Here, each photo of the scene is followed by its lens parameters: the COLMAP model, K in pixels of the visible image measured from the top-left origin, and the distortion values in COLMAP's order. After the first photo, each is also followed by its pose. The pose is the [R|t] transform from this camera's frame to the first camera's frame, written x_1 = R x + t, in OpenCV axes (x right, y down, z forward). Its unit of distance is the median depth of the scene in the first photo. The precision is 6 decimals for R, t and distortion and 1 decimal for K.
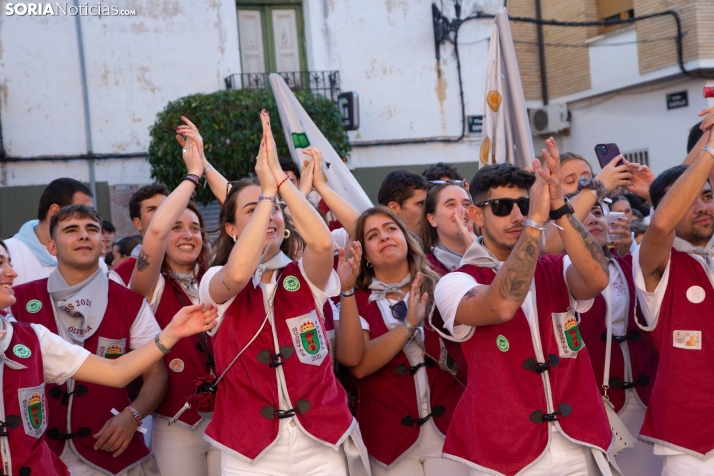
lens RADIAL K [[1357.2, 0, 356.0], [0, 1357.2, 231.9], [0, 0, 1]] dist [0.353138, 0.000000]
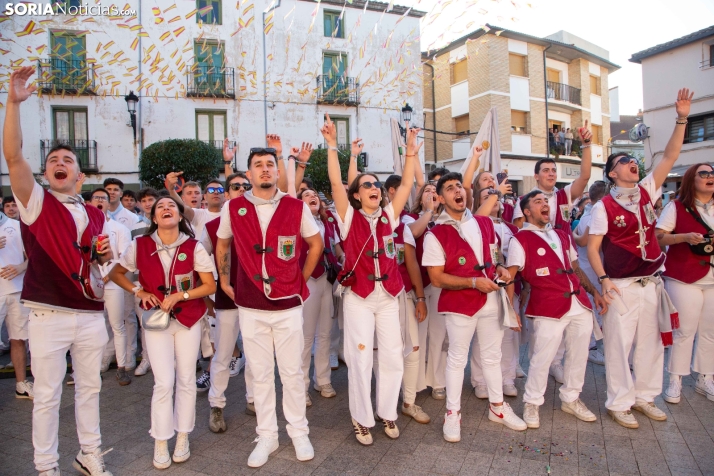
lens RADIAL K [[498.9, 0, 361.3], [0, 498.9, 237.7], [0, 0, 1]] dist [-0.116594, 0.071413]
pose [[0.998367, 0.056380, 0.009248, -0.011423], [-0.056846, 0.996468, 0.061809, 0.002366], [-0.005730, -0.062233, 0.998045, 0.027149]]
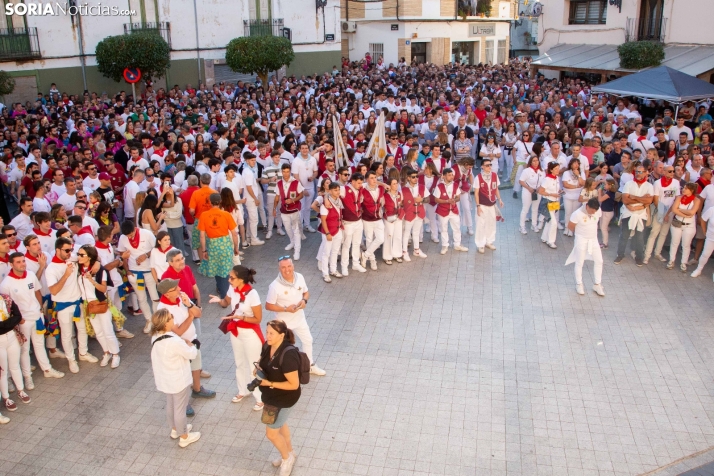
lens RADIAL K [[642.0, 0, 346.7], [0, 642.0, 221.9], [0, 0, 1]] dist [-0.096384, 0.035058]
pose [[0.979049, 0.005103, 0.203559, -0.156438], [-0.069672, 0.947742, 0.311336, -0.145213], [-0.191332, -0.318996, 0.928242, -0.385228]]
